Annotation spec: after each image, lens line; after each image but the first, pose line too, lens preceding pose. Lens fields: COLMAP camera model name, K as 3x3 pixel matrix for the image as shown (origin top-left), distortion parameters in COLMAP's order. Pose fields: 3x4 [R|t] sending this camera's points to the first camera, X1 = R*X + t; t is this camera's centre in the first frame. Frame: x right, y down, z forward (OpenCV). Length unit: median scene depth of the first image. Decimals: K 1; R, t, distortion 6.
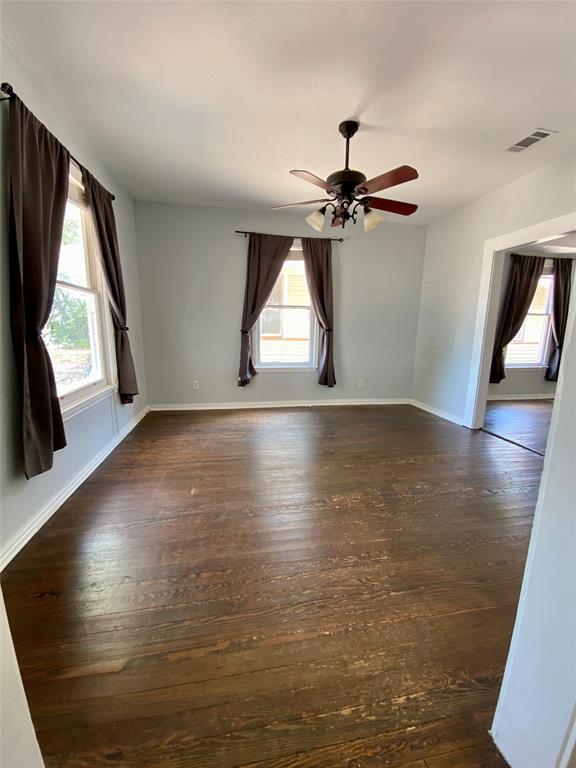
lens RADIAL K [[319.0, 0, 288.0], [0, 319.0, 384.0], [0, 0, 1]] dist [-0.001089, -0.013307]
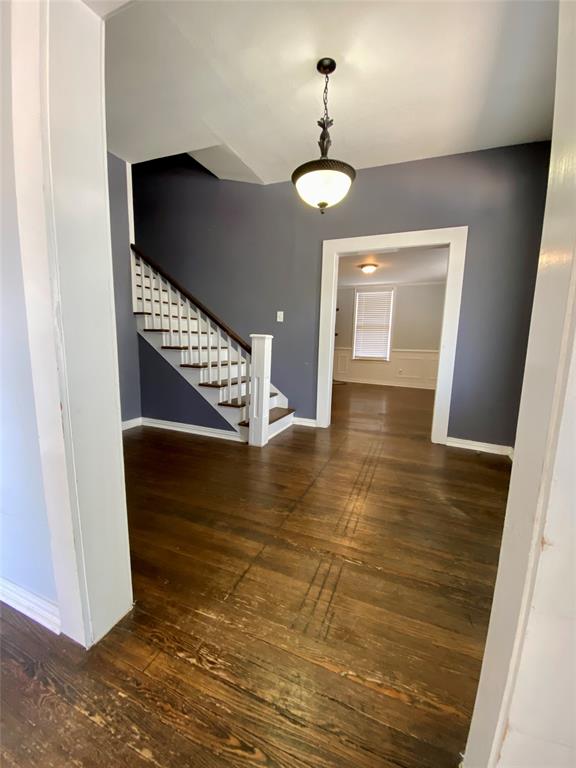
lens RADIAL K [[319.0, 0, 288.0], [0, 319.0, 384.0], [0, 0, 1]] dist [-0.001089, -0.013307]
pose [[-0.841552, -0.111492, 0.528546, -0.417638], [0.069818, 0.947810, 0.311097, -0.097709], [-0.535646, 0.298706, -0.789847, 1.071073]]
